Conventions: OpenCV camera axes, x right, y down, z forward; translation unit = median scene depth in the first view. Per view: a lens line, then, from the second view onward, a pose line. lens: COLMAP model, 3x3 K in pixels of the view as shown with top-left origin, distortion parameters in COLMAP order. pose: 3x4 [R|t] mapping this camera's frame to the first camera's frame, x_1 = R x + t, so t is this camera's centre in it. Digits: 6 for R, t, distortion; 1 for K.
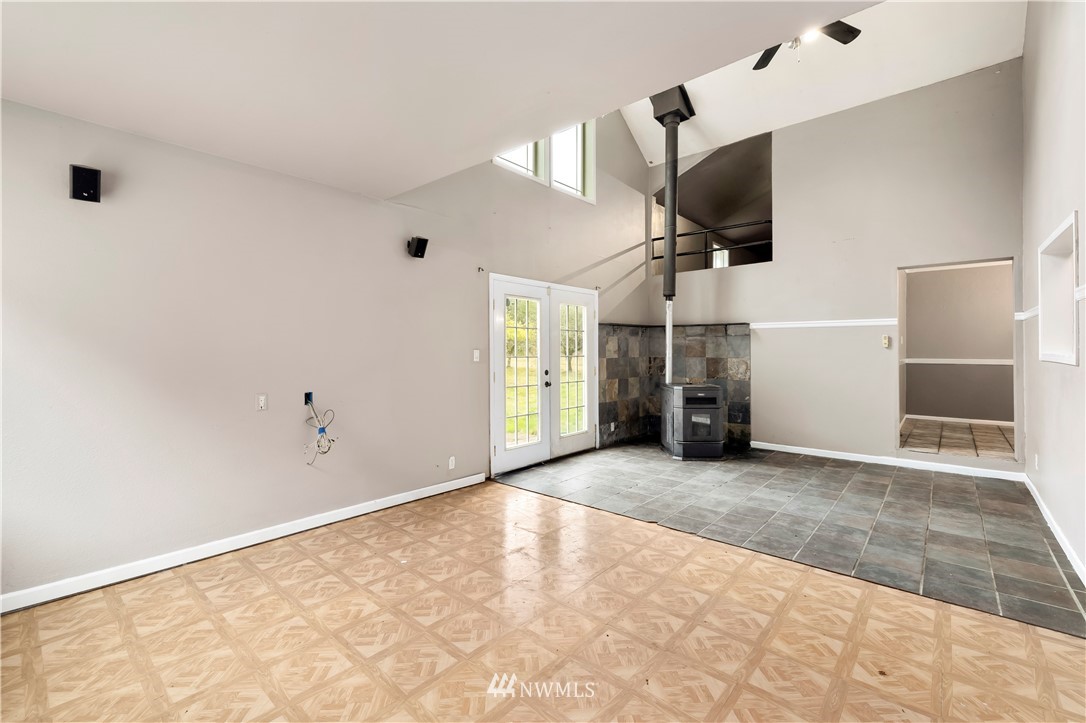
lens RADIAL K [[459.8, 0, 537.8], [0, 459.8, 355.4], [0, 0, 1]] dist [-0.002961, -0.000740]
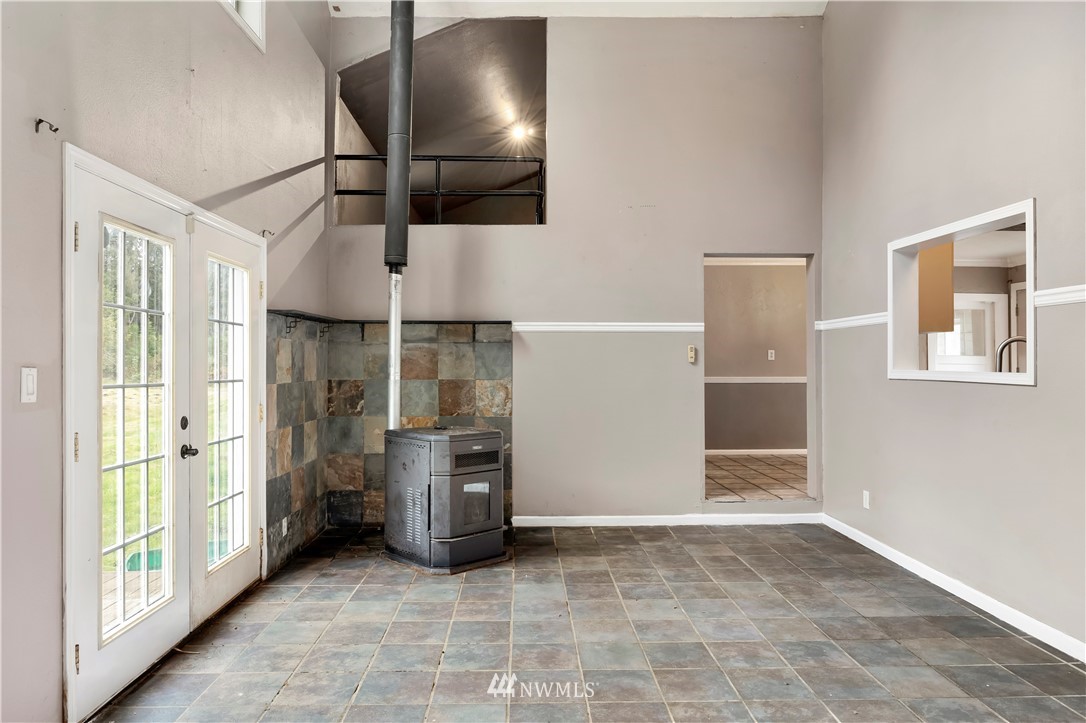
lens RADIAL K [[715.6, 0, 528.8], [0, 715.6, 364.7], [0, 0, 1]] dist [-0.008637, 0.002072]
pose [[0.740794, -0.000413, 0.671732, -0.211127], [0.008747, 0.999921, -0.009032, -0.006985], [-0.671675, 0.012567, 0.740739, 0.385601]]
